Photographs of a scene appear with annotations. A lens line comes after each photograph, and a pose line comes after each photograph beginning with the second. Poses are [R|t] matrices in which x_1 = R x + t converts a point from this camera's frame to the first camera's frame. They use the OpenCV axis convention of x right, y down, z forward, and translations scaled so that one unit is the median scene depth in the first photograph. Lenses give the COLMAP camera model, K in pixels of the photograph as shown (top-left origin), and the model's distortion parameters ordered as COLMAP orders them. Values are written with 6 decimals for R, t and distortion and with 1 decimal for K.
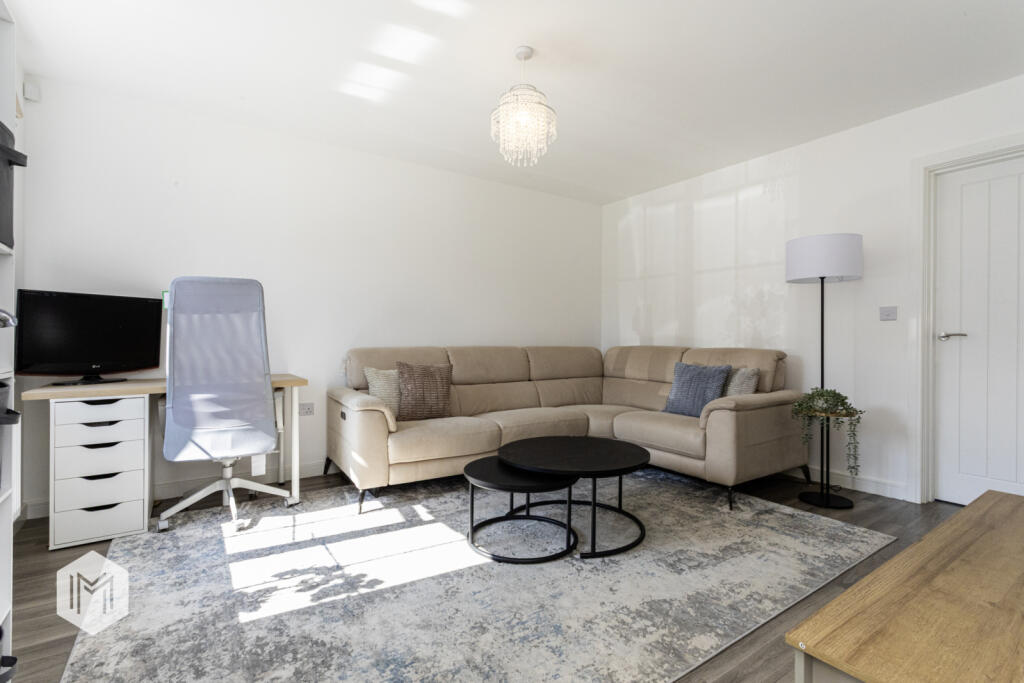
lens RADIAL K [[480.1, 0, 511.5], [0, 480.1, 340.0], [0, 0, 1]] dist [-0.009018, 0.000366]
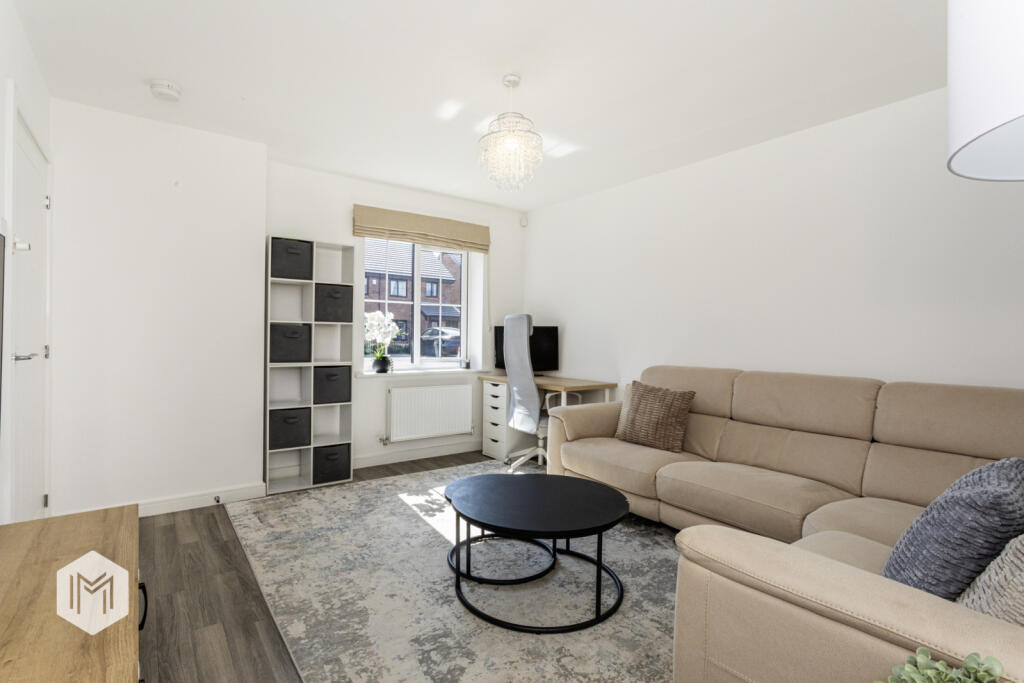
lens RADIAL K [[495.9, 0, 511.4], [0, 495.9, 338.8], [0, 0, 1]] dist [-0.003514, 0.000064]
pose [[0.032124, 0.003504, -0.999478, 1.369118], [-0.010143, 0.999944, 0.003180, -0.074050], [0.999432, 0.010035, 0.032158, 1.243804]]
